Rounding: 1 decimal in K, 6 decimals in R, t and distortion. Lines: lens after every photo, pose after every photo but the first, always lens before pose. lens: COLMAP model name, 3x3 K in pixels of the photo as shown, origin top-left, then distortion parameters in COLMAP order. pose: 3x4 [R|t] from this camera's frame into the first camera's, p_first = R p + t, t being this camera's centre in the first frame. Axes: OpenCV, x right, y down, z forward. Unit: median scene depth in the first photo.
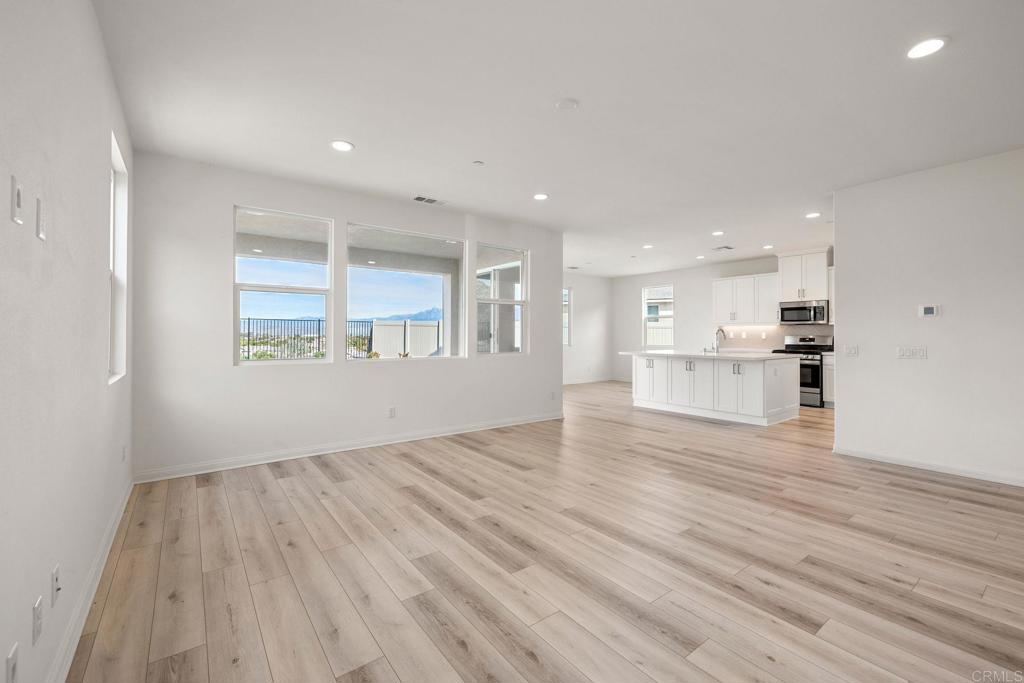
lens RADIAL K [[433.8, 0, 513.3], [0, 433.8, 337.4], [0, 0, 1]] dist [-0.000171, 0.000202]
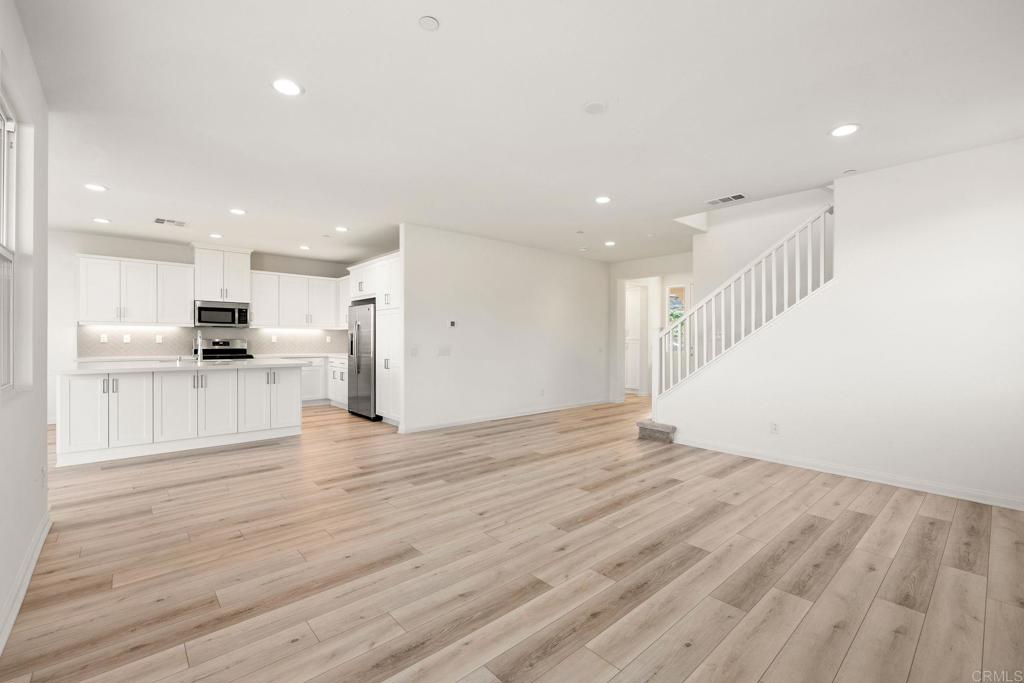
lens RADIAL K [[437.1, 0, 516.7], [0, 437.1, 342.2], [0, 0, 1]] dist [0.000846, 0.000053]
pose [[-0.086131, -0.008515, 0.996247, -0.659005], [0.001609, 0.999961, 0.008686, -0.009263], [-0.996283, 0.002351, -0.086114, 0.963161]]
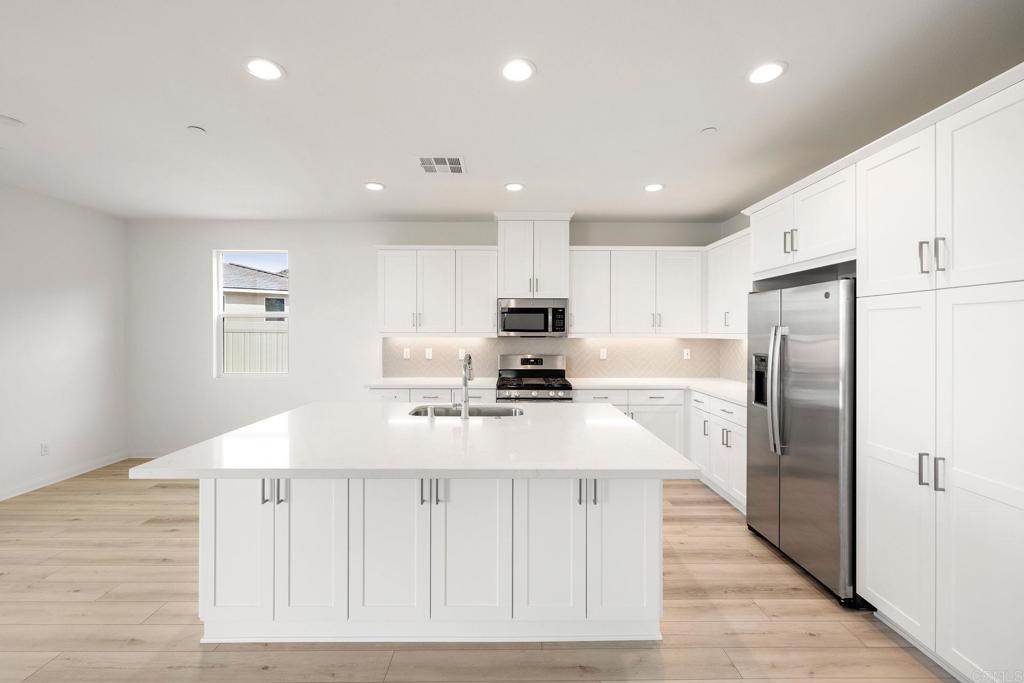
lens RADIAL K [[429.6, 0, 513.7], [0, 429.6, 332.6], [0, 0, 1]] dist [-0.002110, 0.000097]
pose [[0.596159, 0.001701, 0.802864, 0.363588], [0.001830, 0.999992, -0.003478, -0.071476], [-0.802864, 0.003543, 0.596152, 1.401297]]
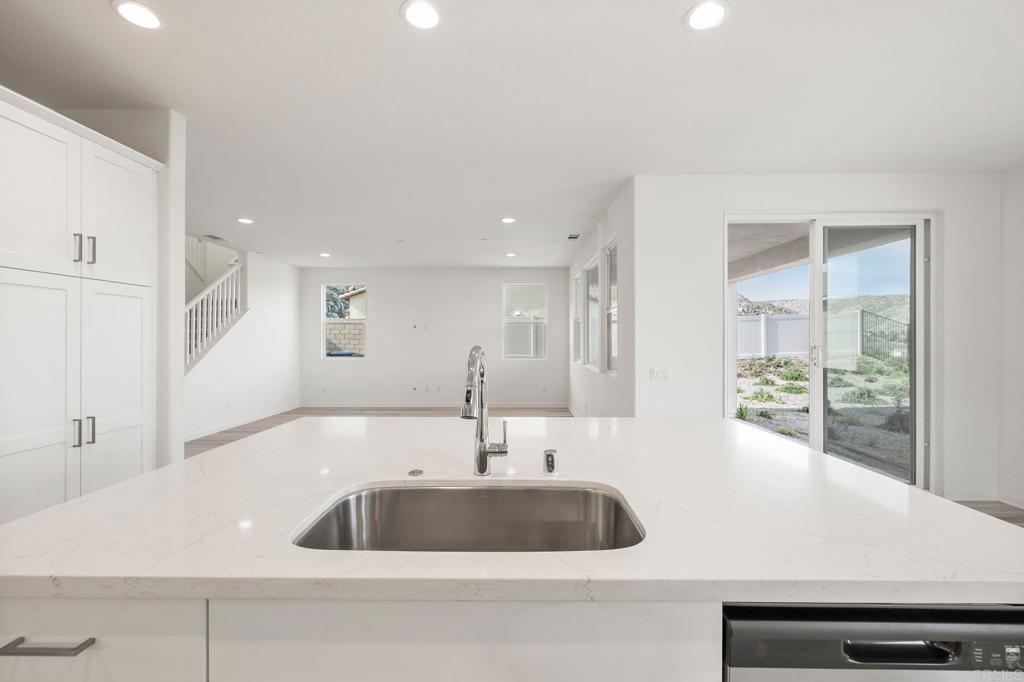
lens RADIAL K [[433.8, 0, 513.3], [0, 433.8, 336.9], [0, 0, 1]] dist [-0.000171, 0.000202]
pose [[-0.612481, -0.002391, -0.790482, 1.150855], [-0.004358, 0.999990, 0.000352, -0.044081], [0.790473, 0.003660, -0.612486, 2.129813]]
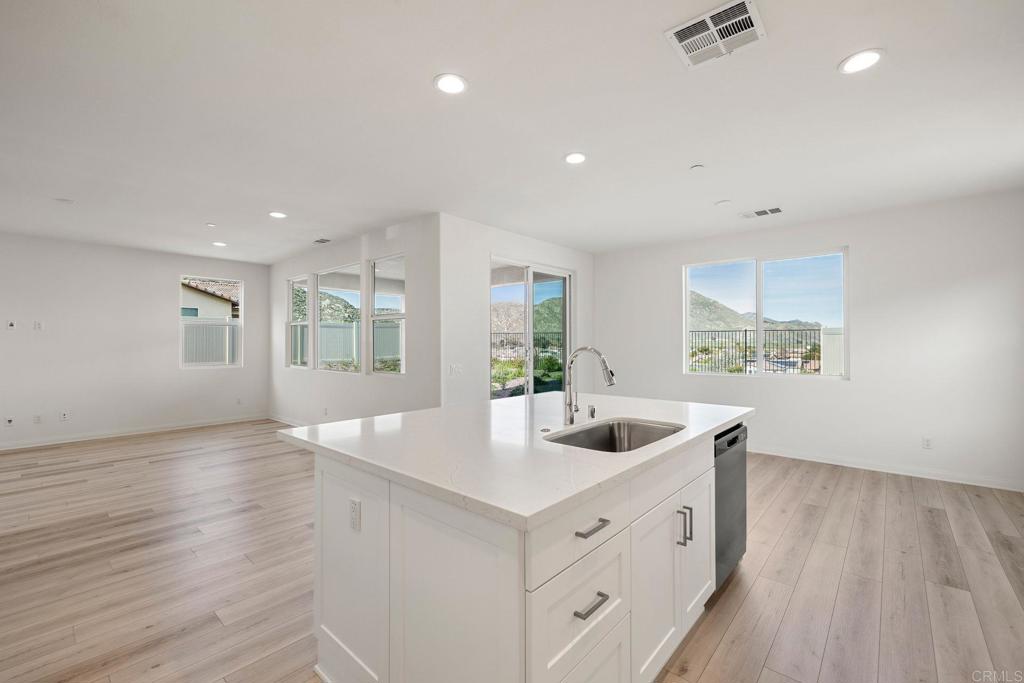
lens RADIAL K [[433.8, 0, 513.3], [0, 433.8, 337.4], [0, 0, 1]] dist [-0.000171, 0.000202]
pose [[0.197178, -0.012099, -0.980293, 1.448844], [-0.005469, 0.999895, -0.013440, -0.041838], [0.980352, 0.008011, 0.197091, 1.698588]]
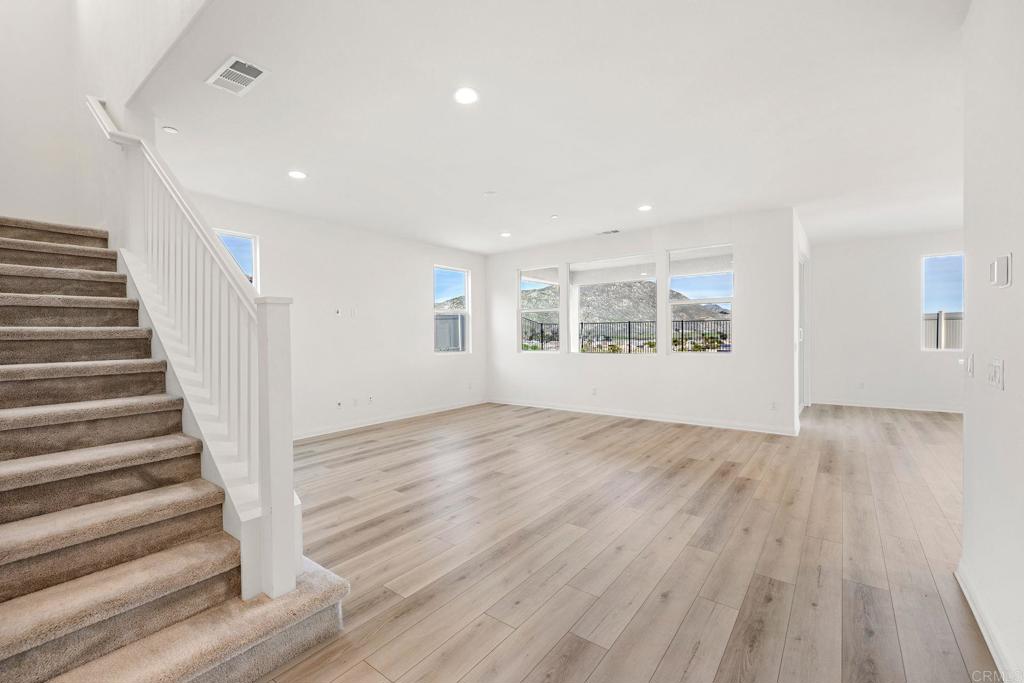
lens RADIAL K [[439.7, 0, 511.5], [0, 439.7, 334.0], [0, 0, 1]] dist [0.000203, 0.000099]
pose [[0.270164, -0.005763, -0.962797, 1.331747], [0.004162, 0.999980, -0.004817, -0.006070], [0.962805, -0.002705, 0.270183, 0.471372]]
